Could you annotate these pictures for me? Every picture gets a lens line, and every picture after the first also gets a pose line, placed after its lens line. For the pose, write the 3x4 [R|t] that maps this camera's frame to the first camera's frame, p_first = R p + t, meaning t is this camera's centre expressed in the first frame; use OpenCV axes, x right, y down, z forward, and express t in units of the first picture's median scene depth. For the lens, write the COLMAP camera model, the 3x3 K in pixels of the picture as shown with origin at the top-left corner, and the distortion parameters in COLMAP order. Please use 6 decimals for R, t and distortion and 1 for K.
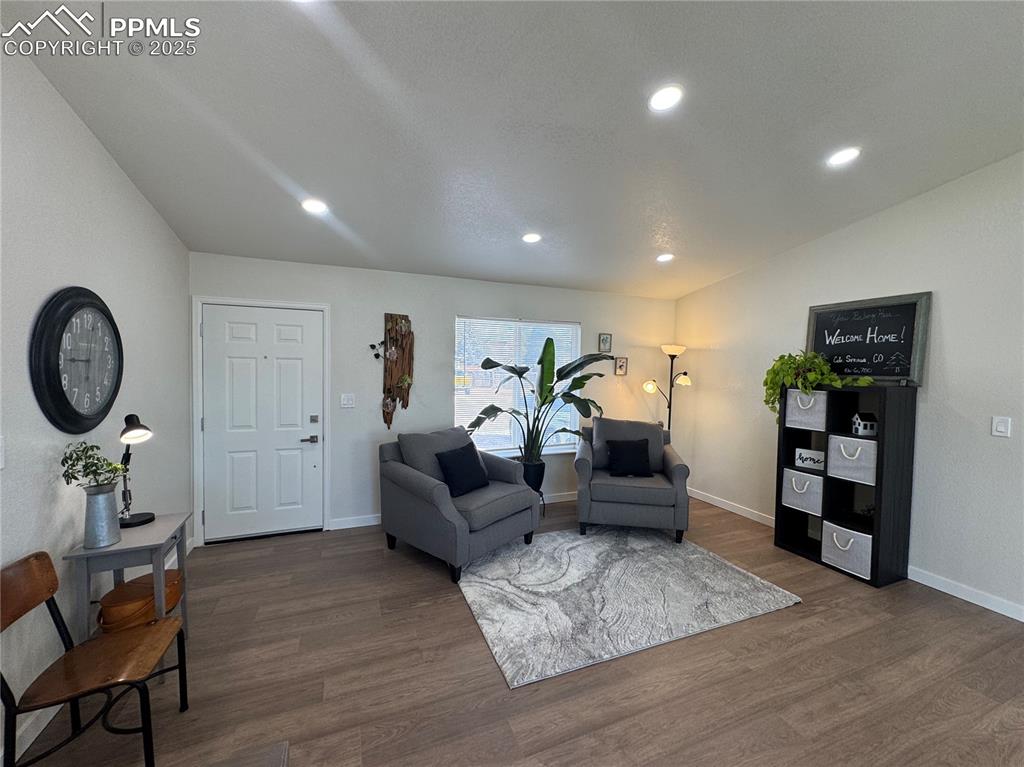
lens RADIAL K [[409.9, 0, 512.0], [0, 409.9, 383.5], [0, 0, 1]] dist [-0.000785, -0.000023]
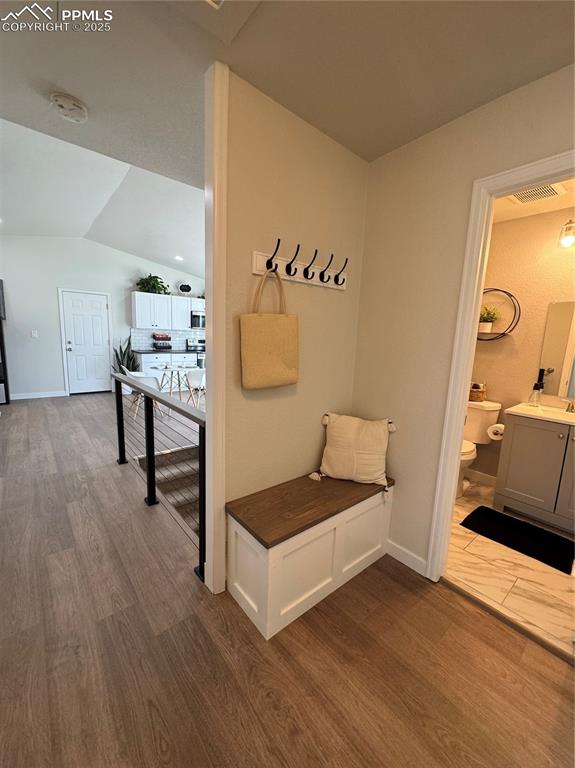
lens RADIAL K [[307.4, 0, 287.5], [0, 307.4, 384.0], [0, 0, 1]] dist [-0.000785, -0.000023]
pose [[-0.309048, -0.171698, 0.935419, -1.437194], [0.000482, 0.983540, 0.180690, 0.057395], [-0.951046, 0.056293, -0.303879, -0.024859]]
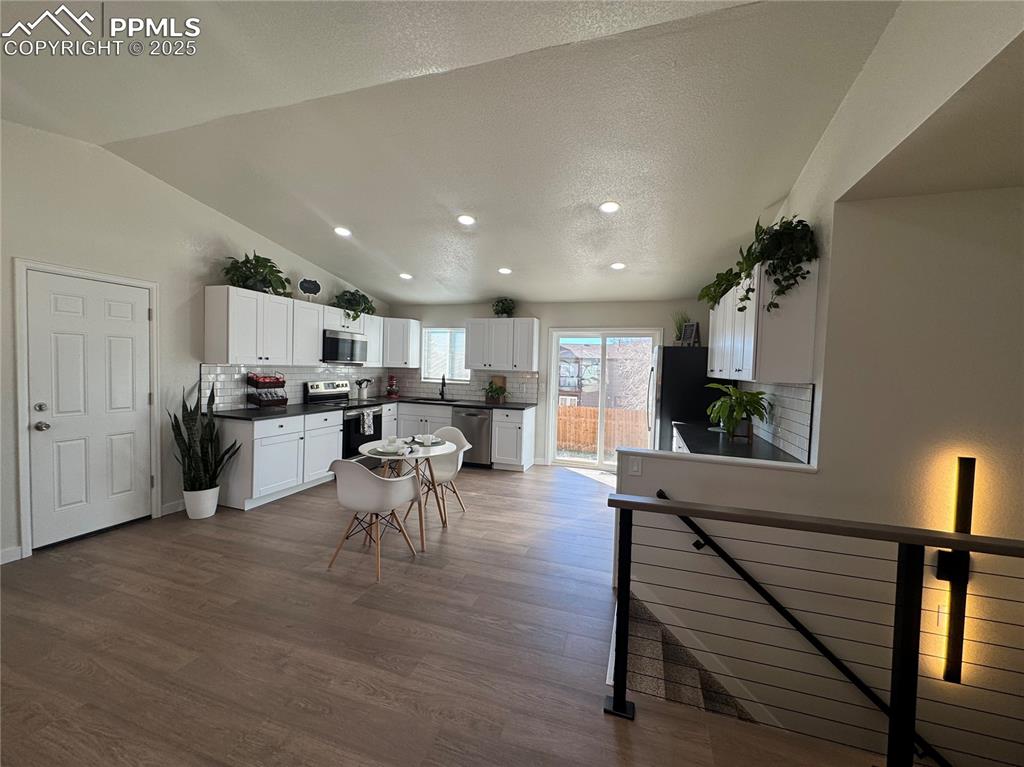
lens RADIAL K [[409.9, 0, 512.0], [0, 409.9, 383.5], [0, 0, 1]] dist [-0.000785, -0.000023]
pose [[-0.764560, -0.061313, 0.641630, -0.425240], [-0.012475, 0.996687, 0.080376, -0.003467], [-0.644432, 0.053448, -0.762792, 0.829910]]
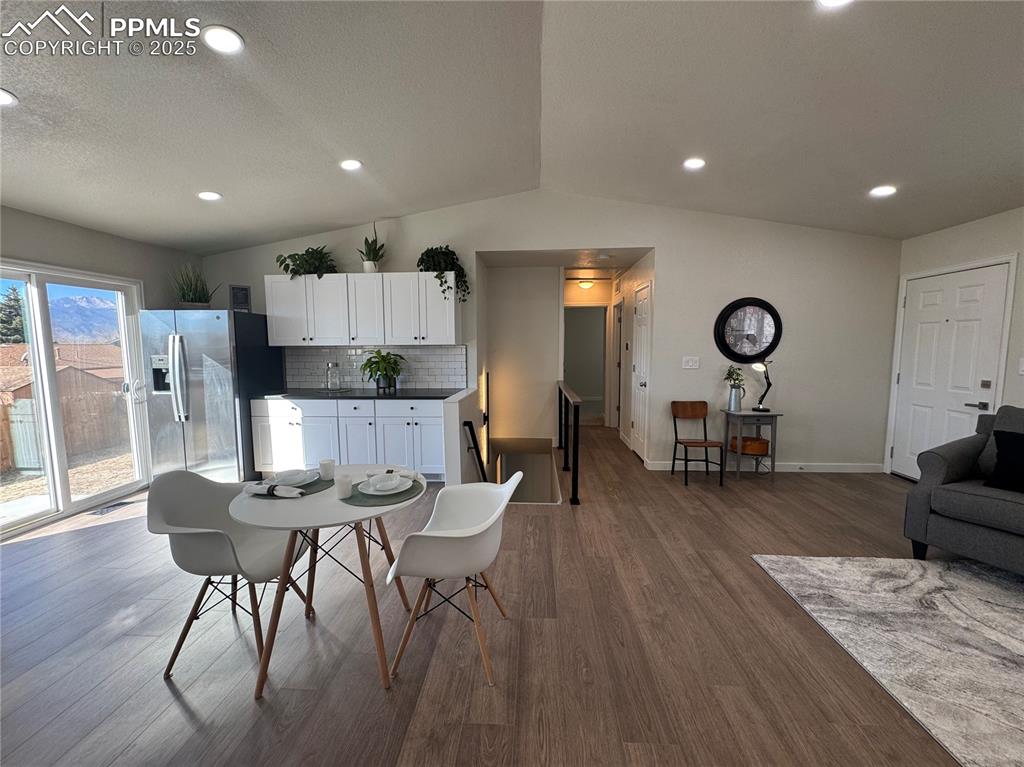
lens RADIAL K [[409.9, 0, 512.0], [0, 409.9, 383.5], [0, 0, 1]] dist [-0.000785, -0.000023]
pose [[-0.428974, 0.069649, -0.900628, 1.136081], [-0.037573, 0.994784, 0.094827, 0.052999], [0.902535, 0.074517, -0.424120, 0.604418]]
